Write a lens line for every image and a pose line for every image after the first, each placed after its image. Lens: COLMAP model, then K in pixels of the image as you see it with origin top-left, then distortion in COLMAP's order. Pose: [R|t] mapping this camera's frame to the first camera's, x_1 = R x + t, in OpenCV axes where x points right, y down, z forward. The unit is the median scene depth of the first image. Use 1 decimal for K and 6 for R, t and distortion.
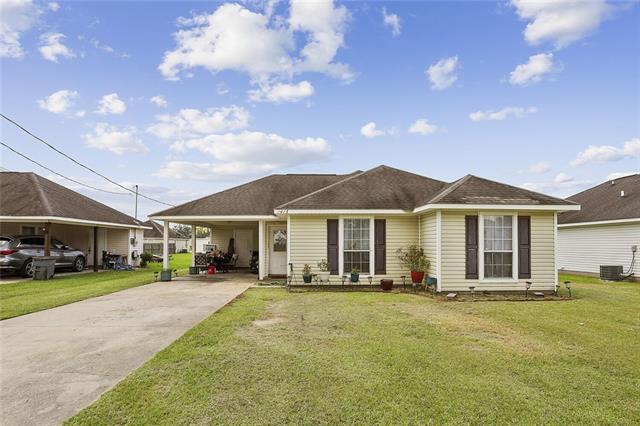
lens RADIAL K [[340.4, 0, 320.0], [0, 340.4, 213.0], [0, 0, 1]] dist [0.012537, 0.000356]
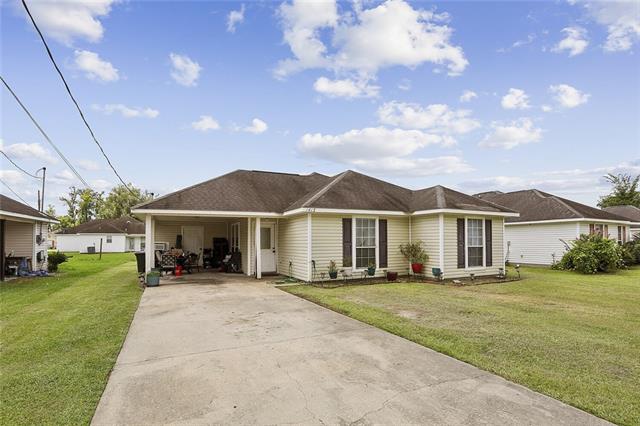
lens RADIAL K [[309.9, 0, 320.0], [0, 309.9, 213.0], [0, 0, 1]] dist [0.000275, 0.000378]
pose [[0.907095, 0.035245, 0.419447, -0.455950], [-0.033975, 0.999368, -0.010500, 0.014772], [-0.419552, -0.004726, 0.907719, 0.144813]]
